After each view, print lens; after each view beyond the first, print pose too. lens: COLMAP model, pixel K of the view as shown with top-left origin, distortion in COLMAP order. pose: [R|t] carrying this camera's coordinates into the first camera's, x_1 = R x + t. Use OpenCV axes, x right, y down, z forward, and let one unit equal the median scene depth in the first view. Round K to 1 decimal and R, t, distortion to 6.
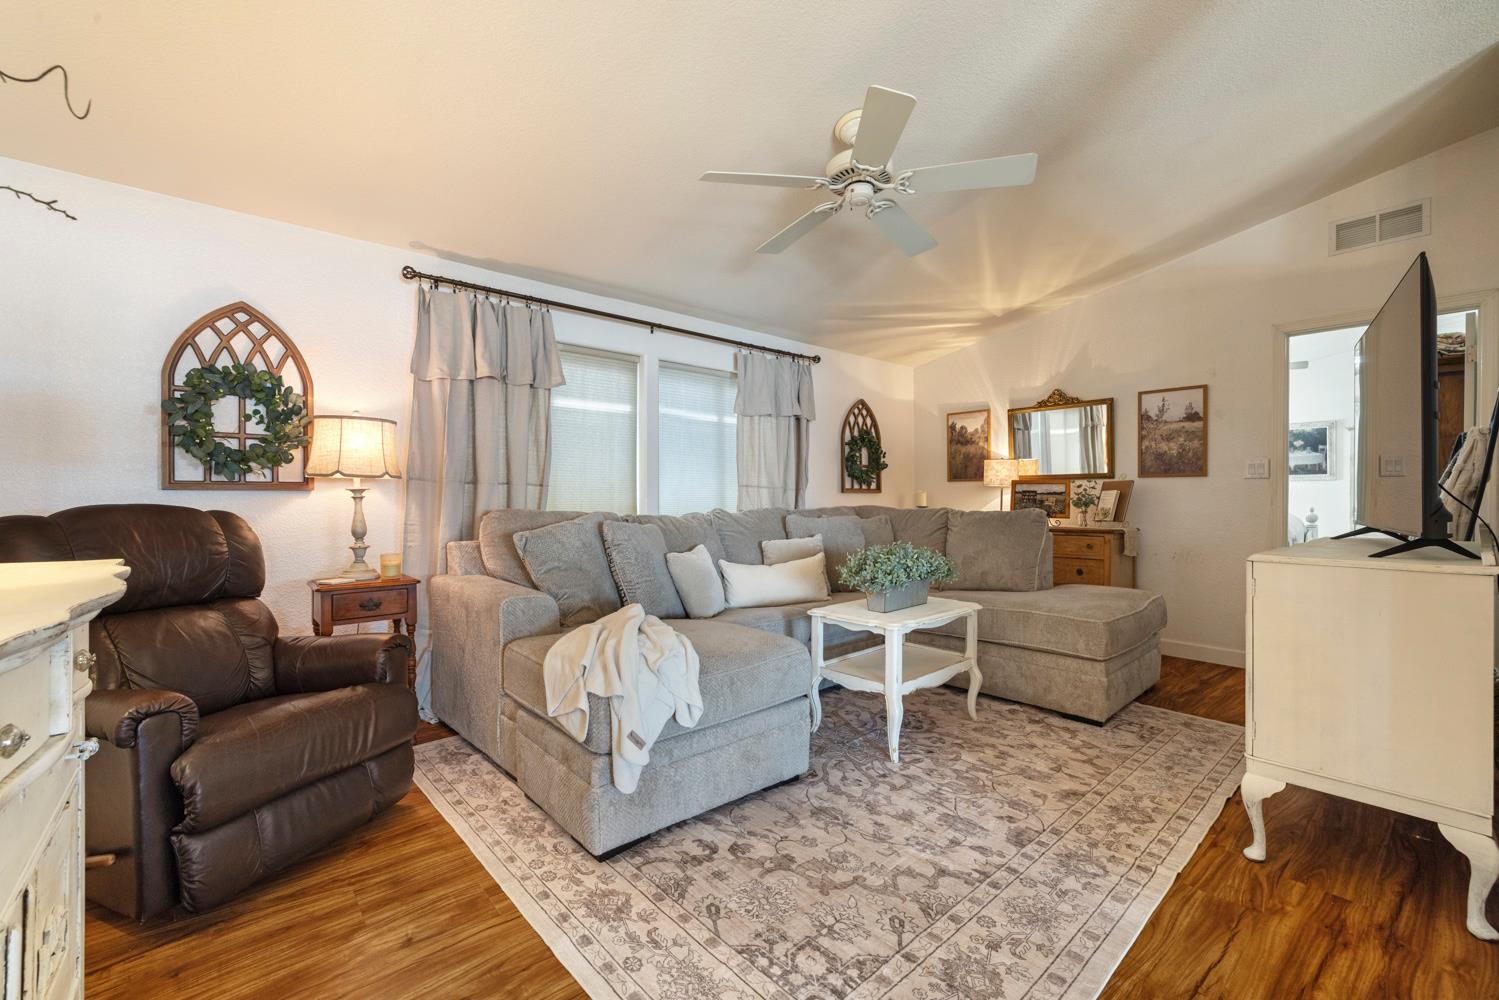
lens RADIAL K [[624.3, 0, 746.7], [0, 624.3, 495.5], [0, 0, 1]] dist [0.001747, 0.000355]
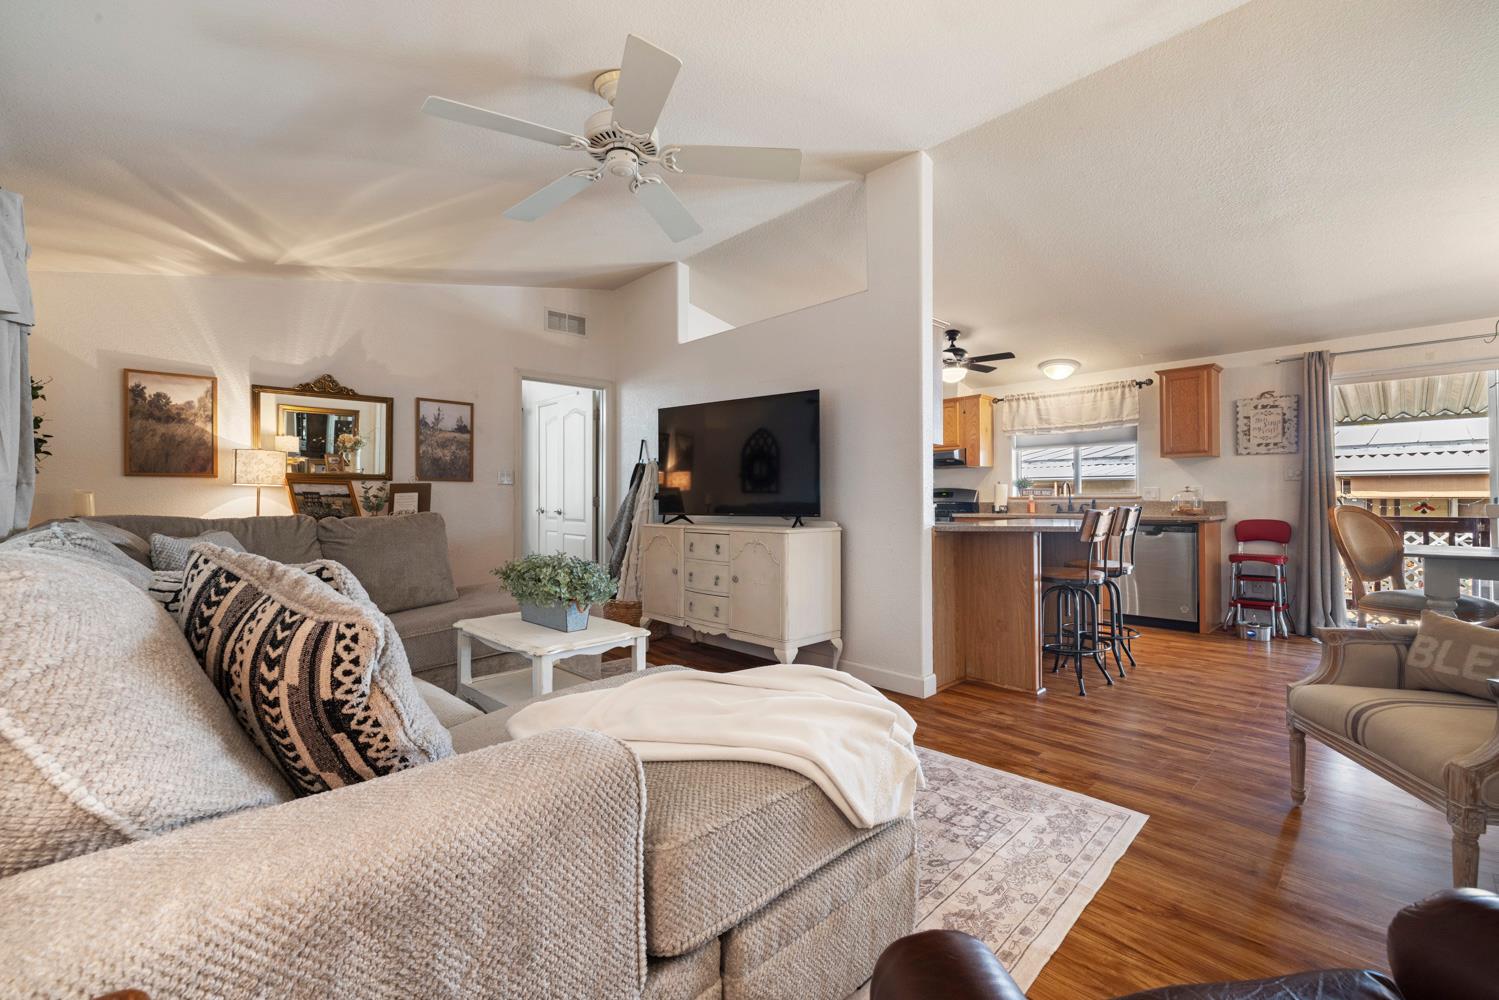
lens RADIAL K [[624.3, 0, 746.7], [0, 624.3, 495.5], [0, 0, 1]] dist [0.001747, 0.000355]
pose [[-0.039908, 0.005556, 0.999188, -0.424679], [0.000943, 0.999984, -0.005523, 0.002020], [-0.999203, 0.000722, -0.039913, 0.502715]]
